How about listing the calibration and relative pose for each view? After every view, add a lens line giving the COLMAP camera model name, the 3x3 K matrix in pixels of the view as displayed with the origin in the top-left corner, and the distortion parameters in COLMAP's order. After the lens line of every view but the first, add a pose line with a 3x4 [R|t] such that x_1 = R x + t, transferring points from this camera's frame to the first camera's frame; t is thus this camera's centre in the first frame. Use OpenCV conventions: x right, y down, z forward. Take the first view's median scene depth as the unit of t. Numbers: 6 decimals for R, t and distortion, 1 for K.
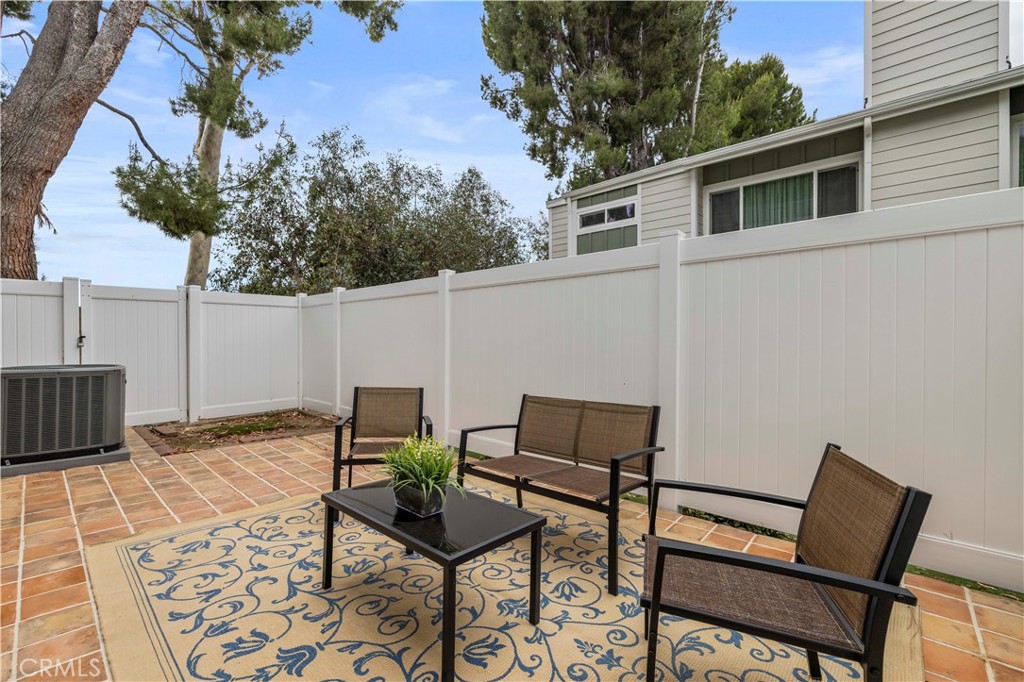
lens RADIAL K [[431.7, 0, 507.7], [0, 431.7, 338.7], [0, 0, 1]] dist [0.000390, 0.000632]
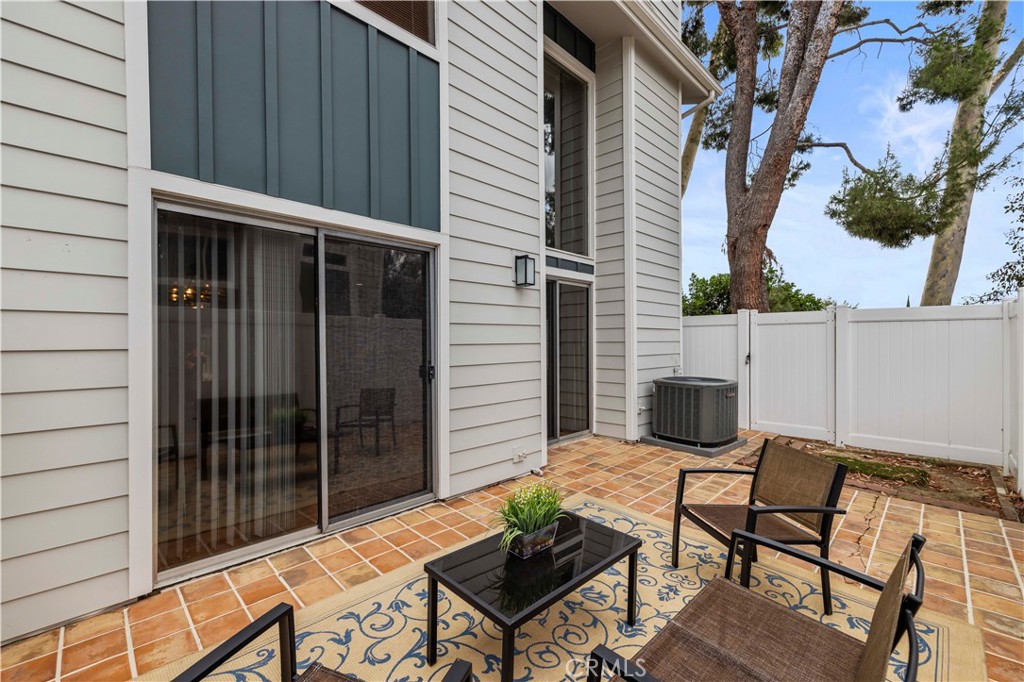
lens RADIAL K [[431.7, 0, 507.7], [0, 431.7, 338.7], [0, 0, 1]] dist [0.000390, 0.000632]
pose [[-0.045559, -0.003803, -0.998954, 0.718748], [-0.006335, 0.999974, -0.003518, -0.104106], [0.998942, 0.006168, -0.045581, 0.801832]]
